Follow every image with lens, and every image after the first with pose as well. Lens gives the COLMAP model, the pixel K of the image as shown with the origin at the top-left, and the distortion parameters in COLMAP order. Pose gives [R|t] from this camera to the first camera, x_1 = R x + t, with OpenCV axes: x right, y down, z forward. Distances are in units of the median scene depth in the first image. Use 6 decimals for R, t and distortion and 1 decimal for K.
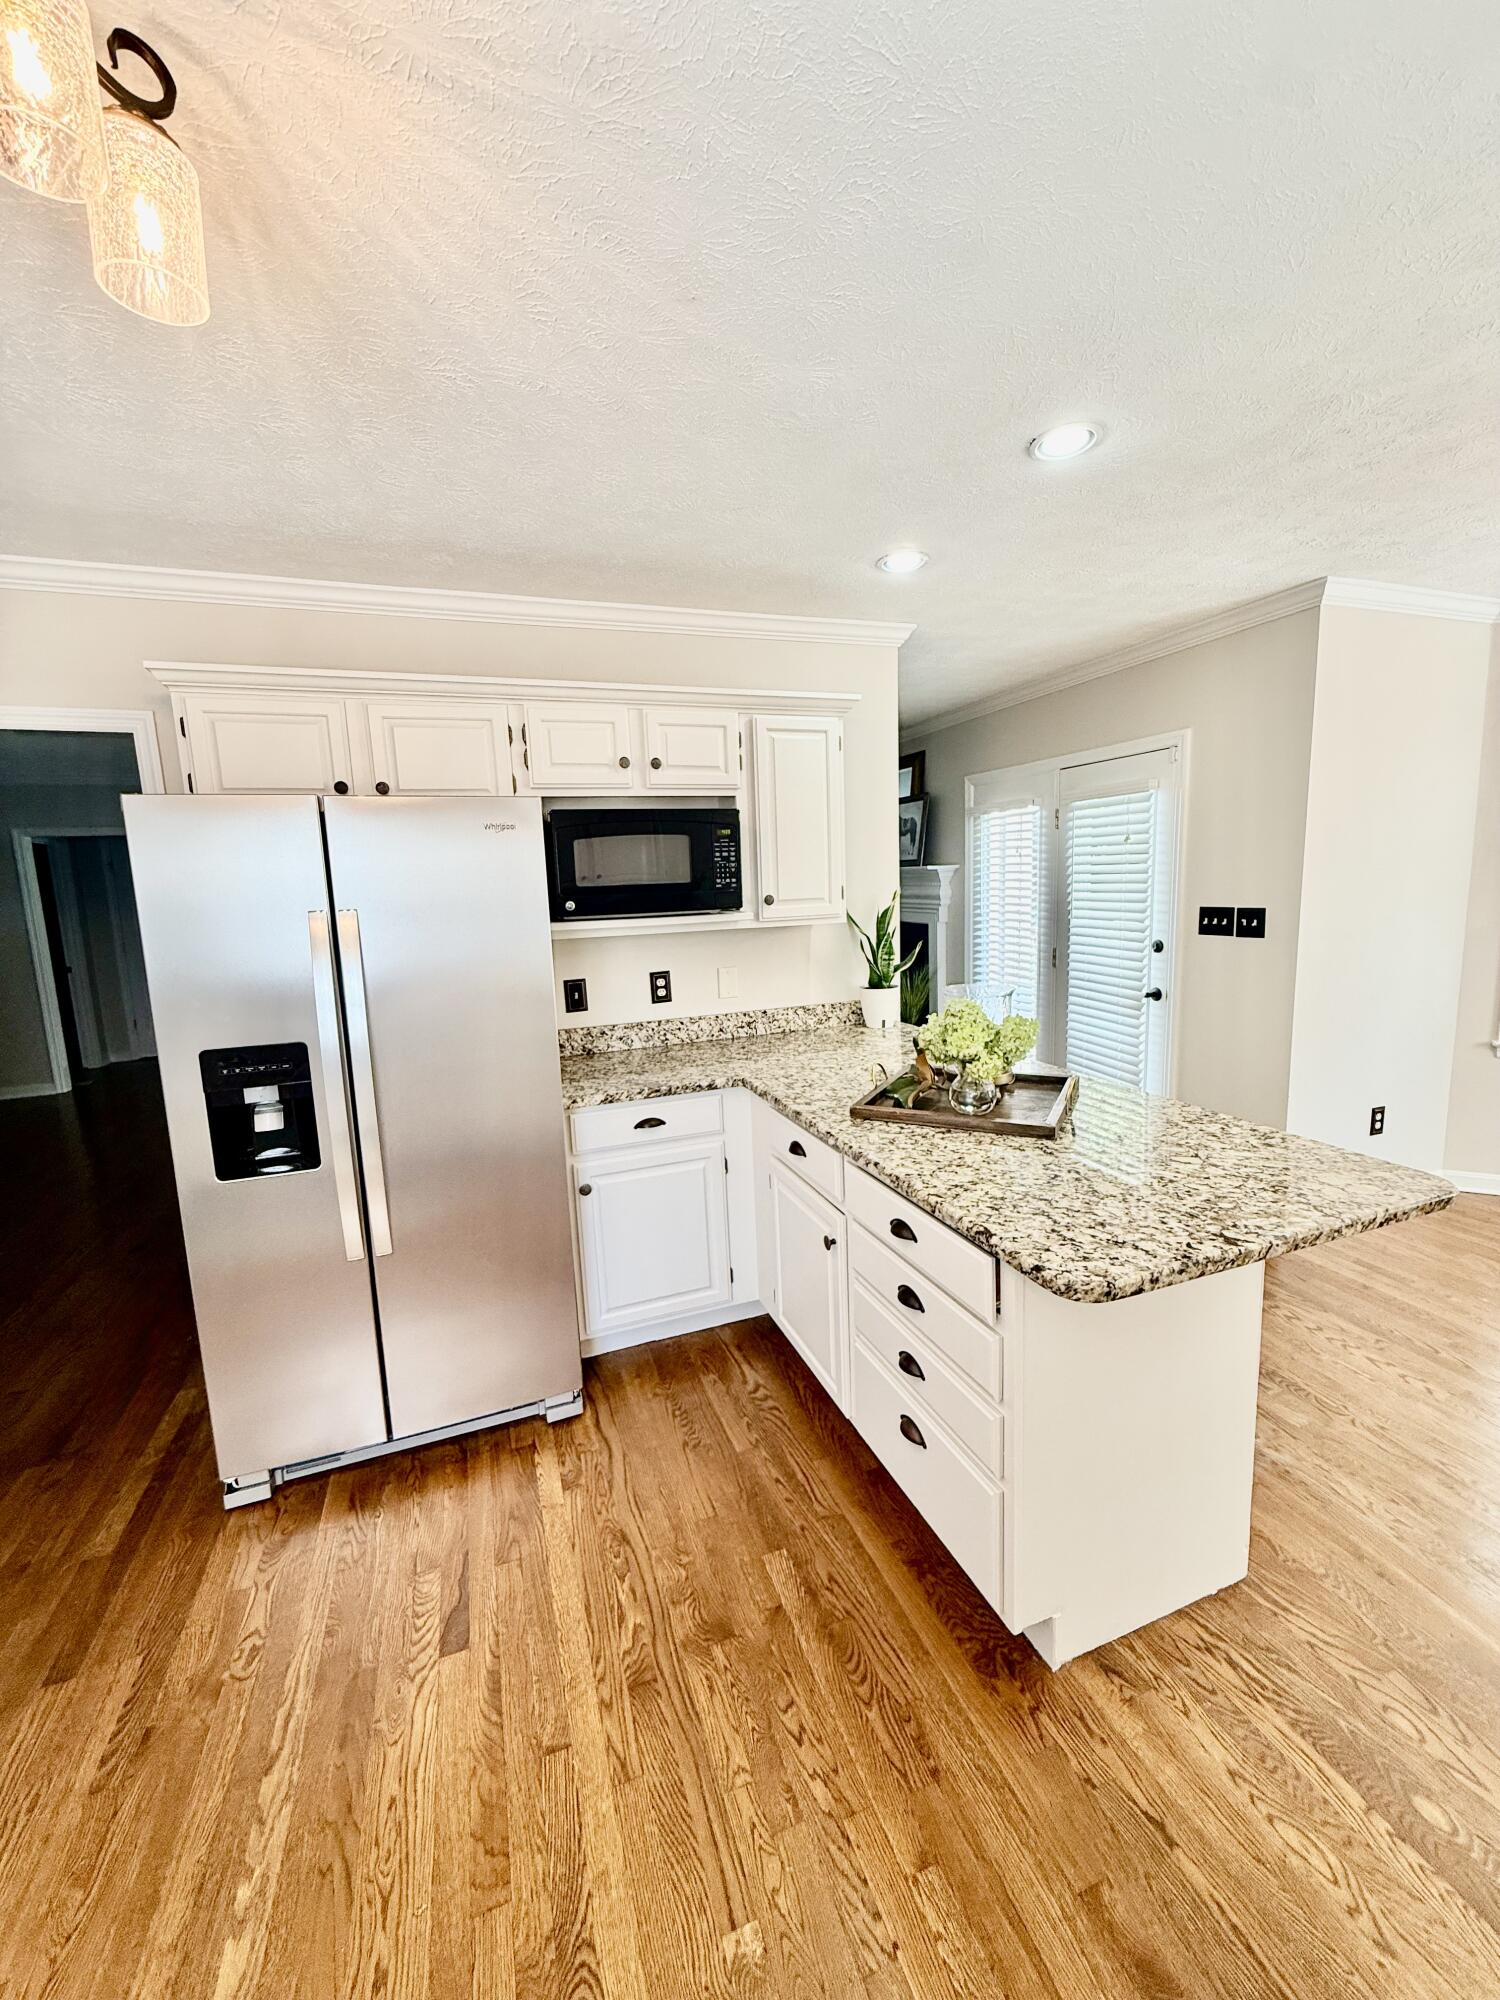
lens RADIAL K [[793.3, 0, 749.1], [0, 793.3, 999.1], [0, 0, 1]] dist [-0.001738, 0.000511]
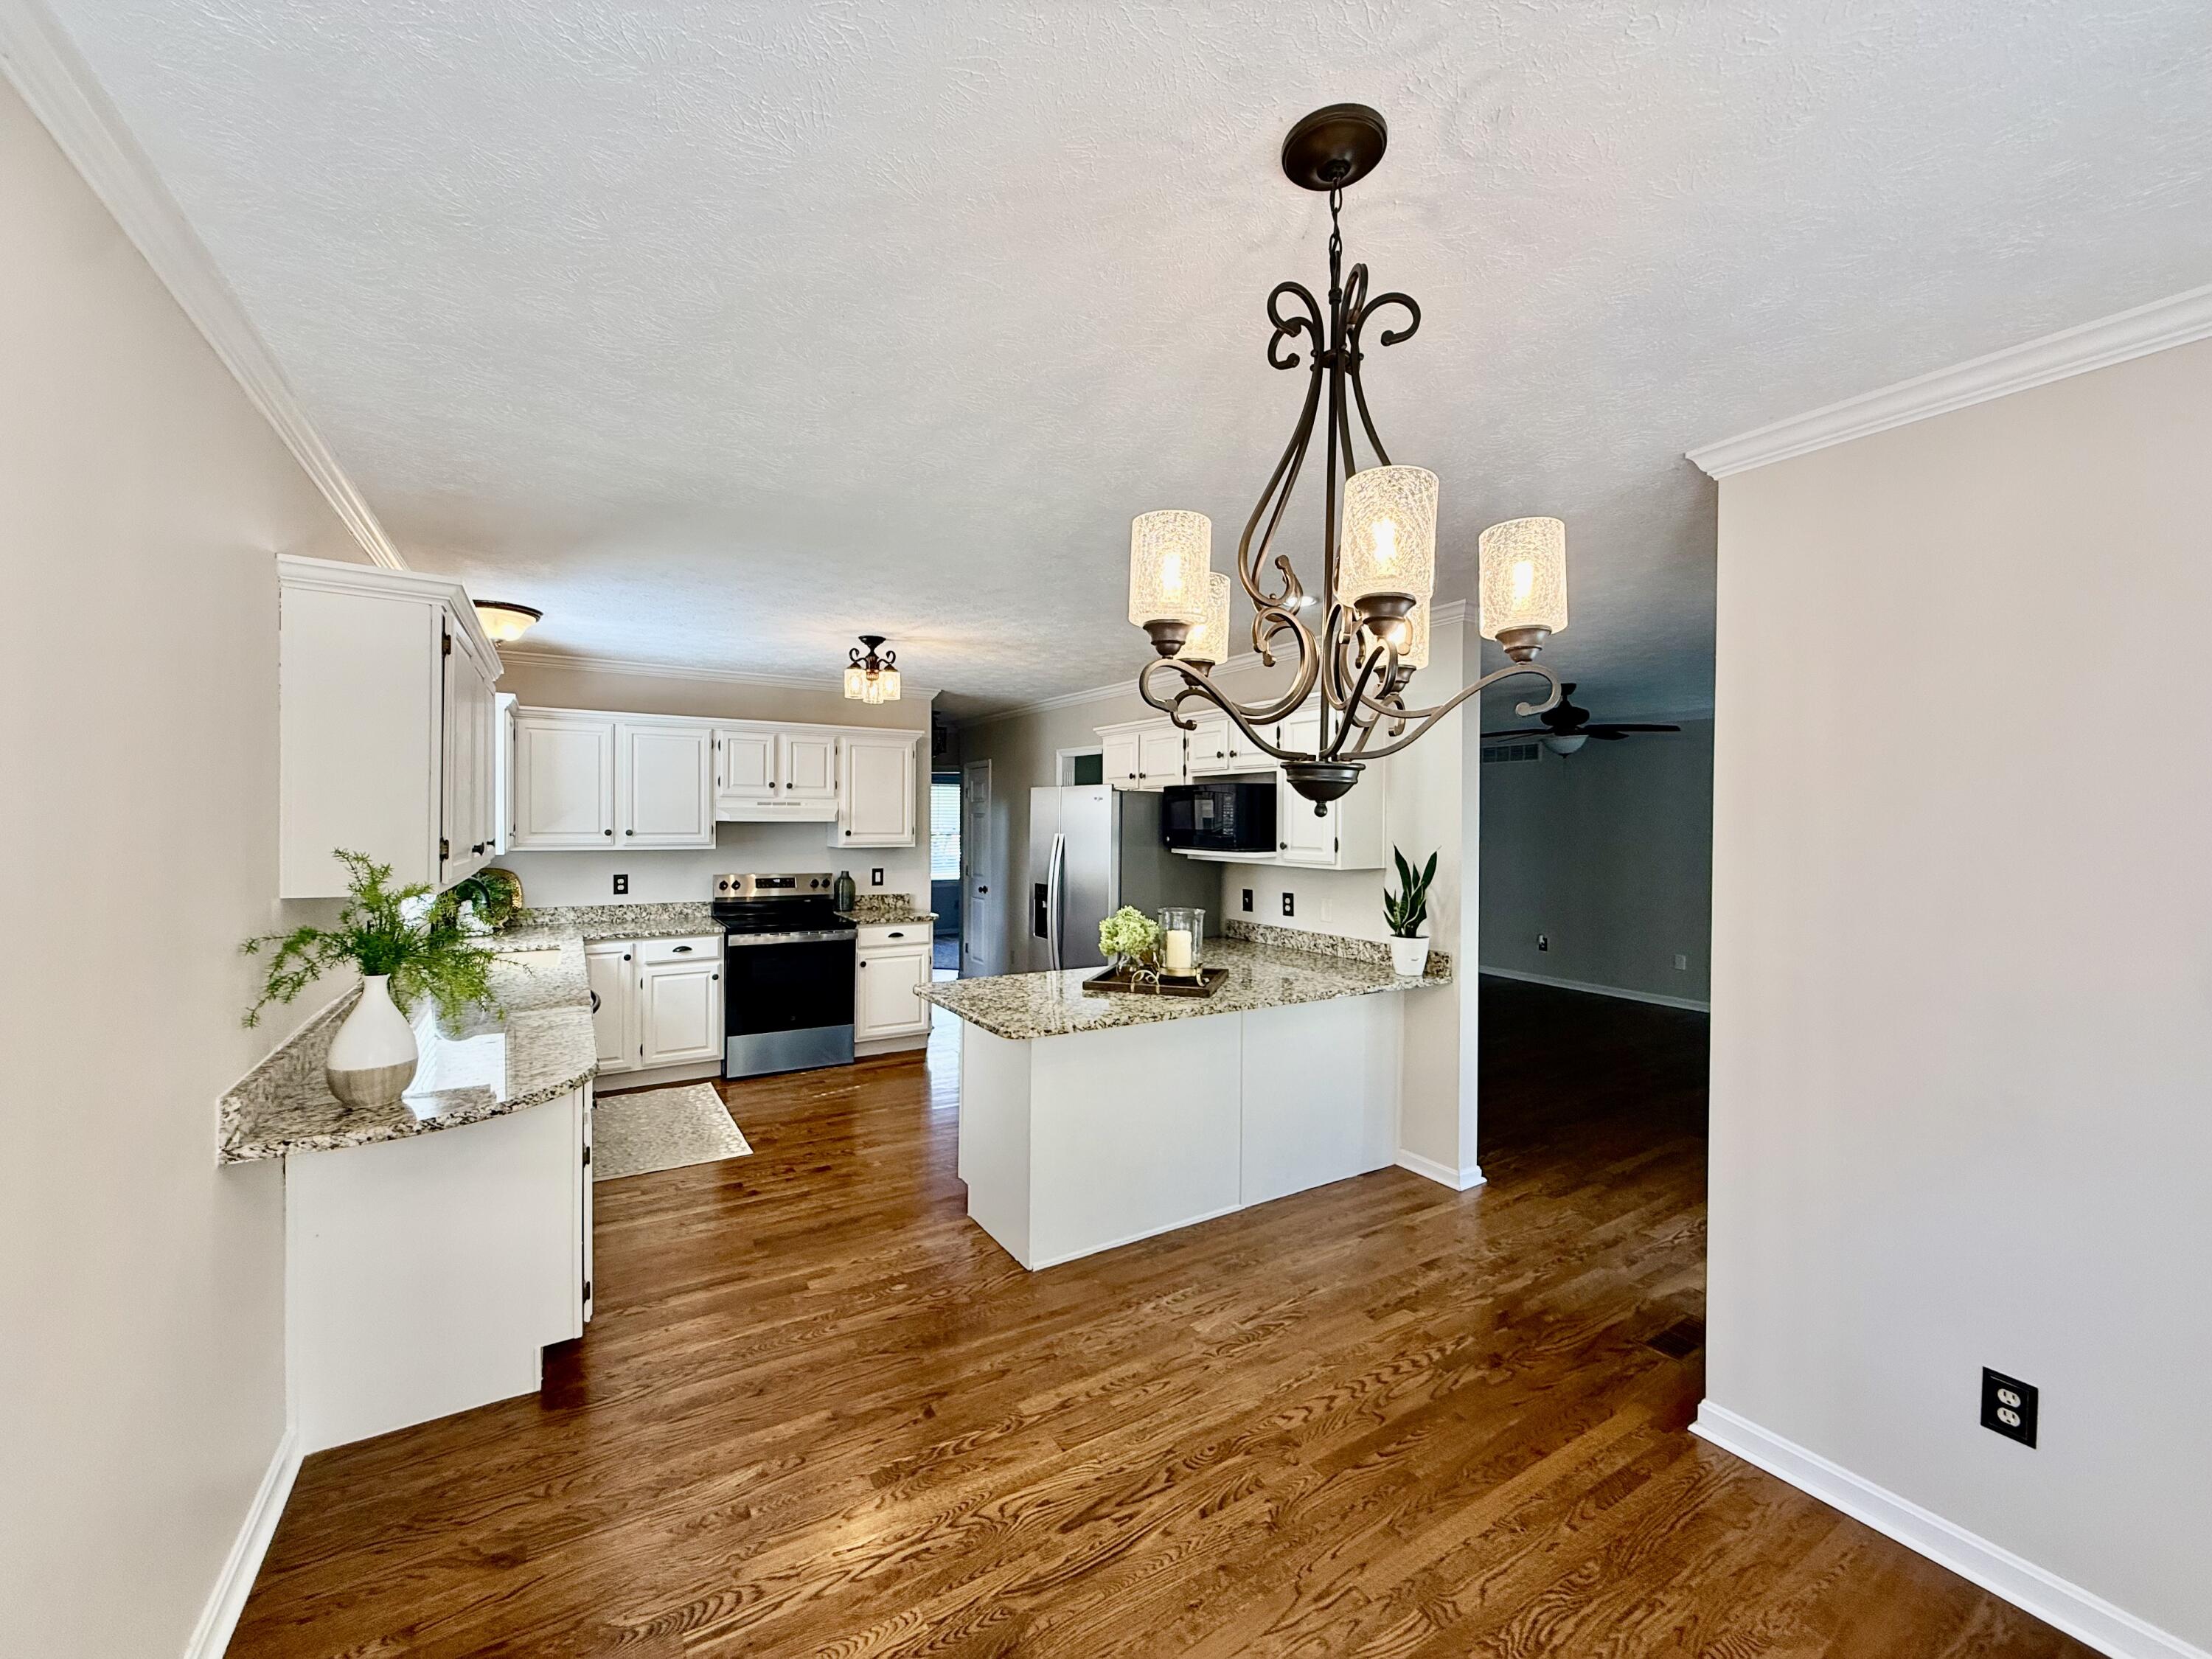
lens RADIAL K [[877.4, 0, 1102.3], [0, 877.4, 829.3], [0, 0, 1]] dist [-0.001738, 0.000511]
pose [[0.202739, 0.051339, -0.977886, 1.884174], [-0.162992, 0.986463, 0.017997, -0.171425], [0.965573, 0.155739, 0.208362, 0.505701]]
